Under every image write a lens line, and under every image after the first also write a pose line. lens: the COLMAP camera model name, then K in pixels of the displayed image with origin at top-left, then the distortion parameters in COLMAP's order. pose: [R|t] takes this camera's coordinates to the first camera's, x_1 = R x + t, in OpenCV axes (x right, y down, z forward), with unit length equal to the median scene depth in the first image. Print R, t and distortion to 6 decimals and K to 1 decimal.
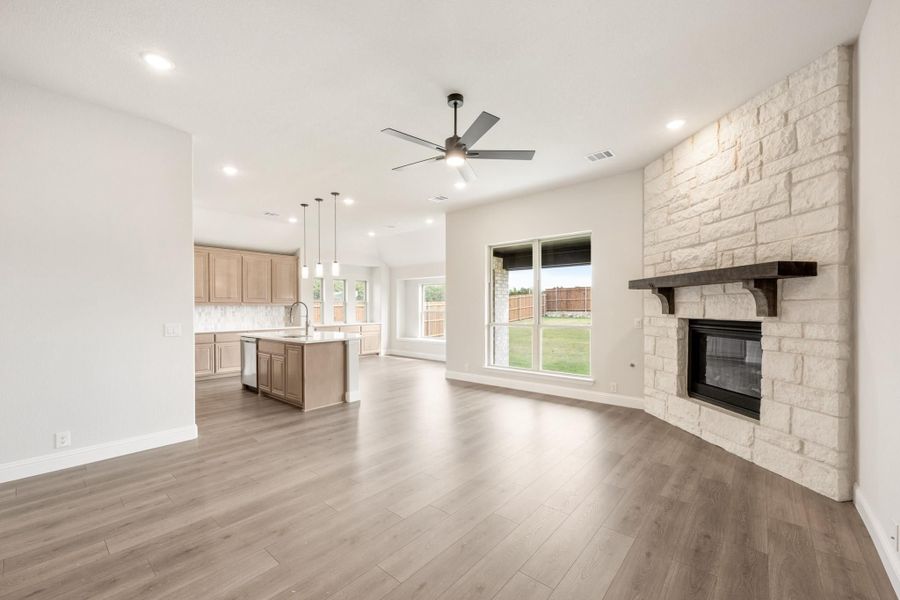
lens RADIAL K [[368.3, 0, 446.2], [0, 368.3, 309.4], [0, 0, 1]] dist [-0.001076, 0.001393]
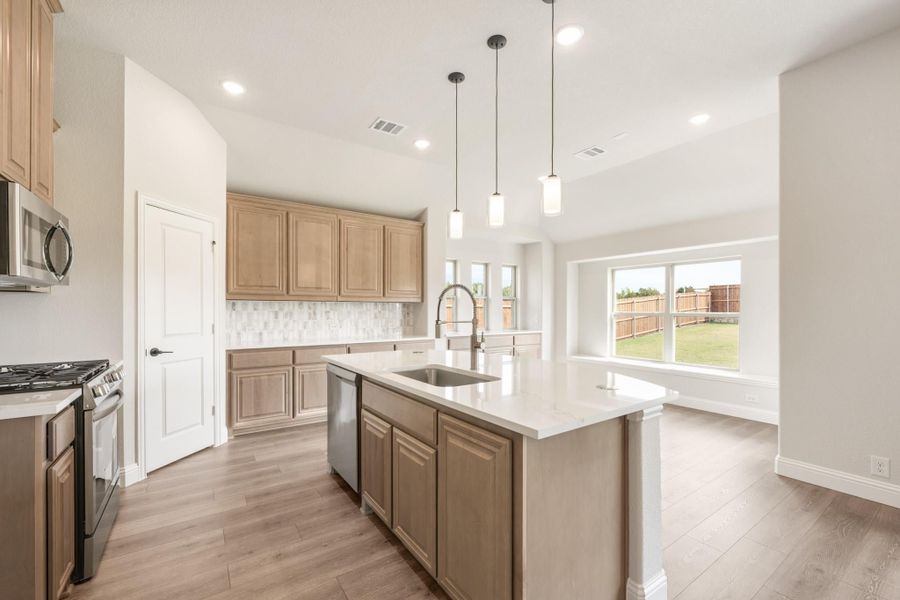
lens RADIAL K [[368.3, 0, 443.1], [0, 368.3, 310.5], [0, 0, 1]] dist [-0.001076, 0.001393]
pose [[0.965039, 0.003444, -0.262083, -0.310005], [-0.005061, 0.999972, -0.005495, 0.009540], [0.262057, 0.006629, 0.965030, 0.617092]]
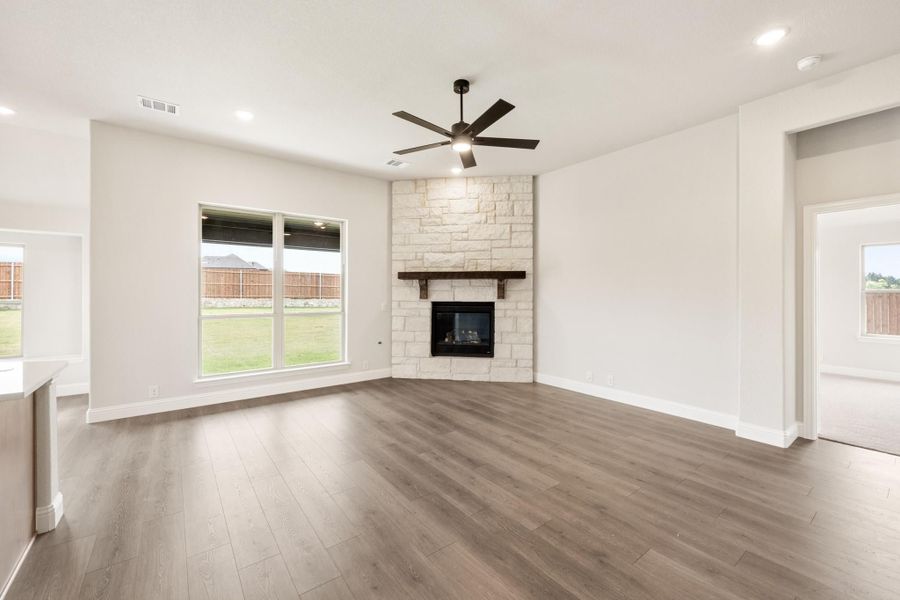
lens RADIAL K [[368.3, 0, 456.7], [0, 368.3, 293.9], [0, 0, 1]] dist [-0.001076, 0.001393]
pose [[0.195339, 0.003245, 0.980730, -0.520392], [0.003484, 0.999986, -0.004003, 0.000333], [-0.980730, 0.004198, 0.195325, 0.447053]]
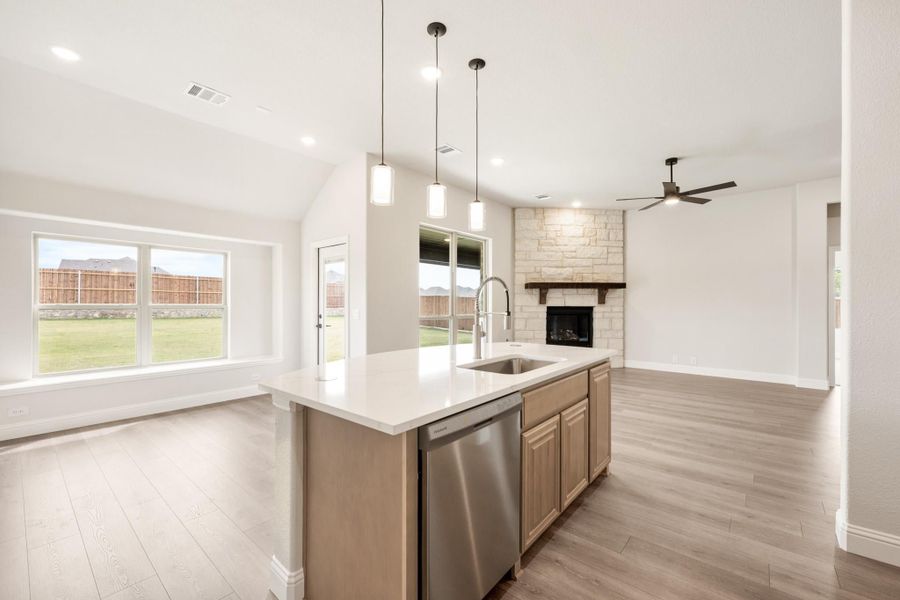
lens RADIAL K [[368.3, 0, 459.5], [0, 368.3, 305.1], [0, 0, 1]] dist [-0.001076, 0.001393]
pose [[-0.025042, -0.000666, 0.999686, -0.795391], [0.004584, 0.999989, 0.000781, 0.010323], [-0.999676, 0.004603, -0.025039, 1.040032]]
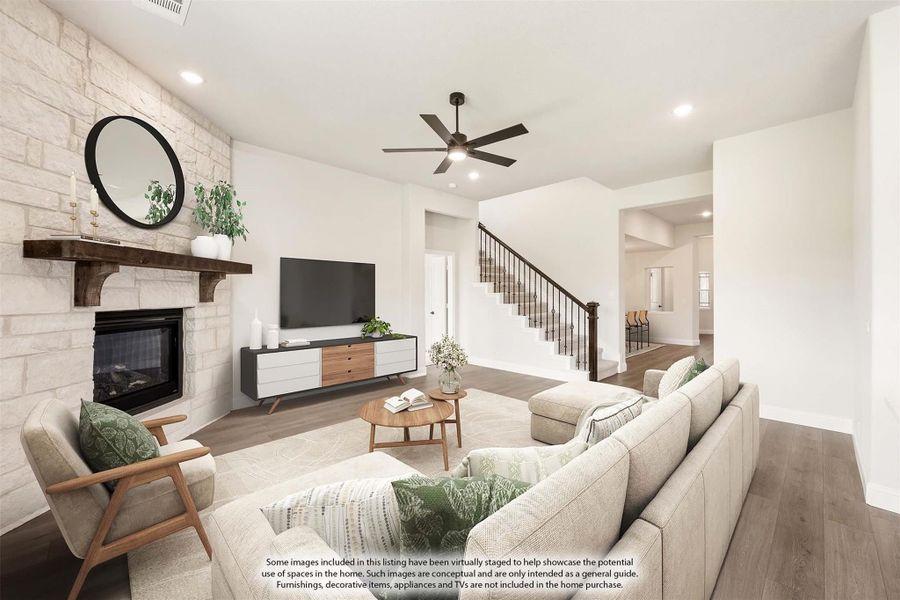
lens RADIAL K [[368.3, 0, 455.2], [0, 368.3, 292.0], [0, 0, 1]] dist [-0.001076, 0.001393]
pose [[-0.997693, 0.003663, 0.067782, -0.021447], [0.003700, 0.999993, 0.000415, -0.006049], [-0.067780, 0.000665, -0.997700, 1.132620]]
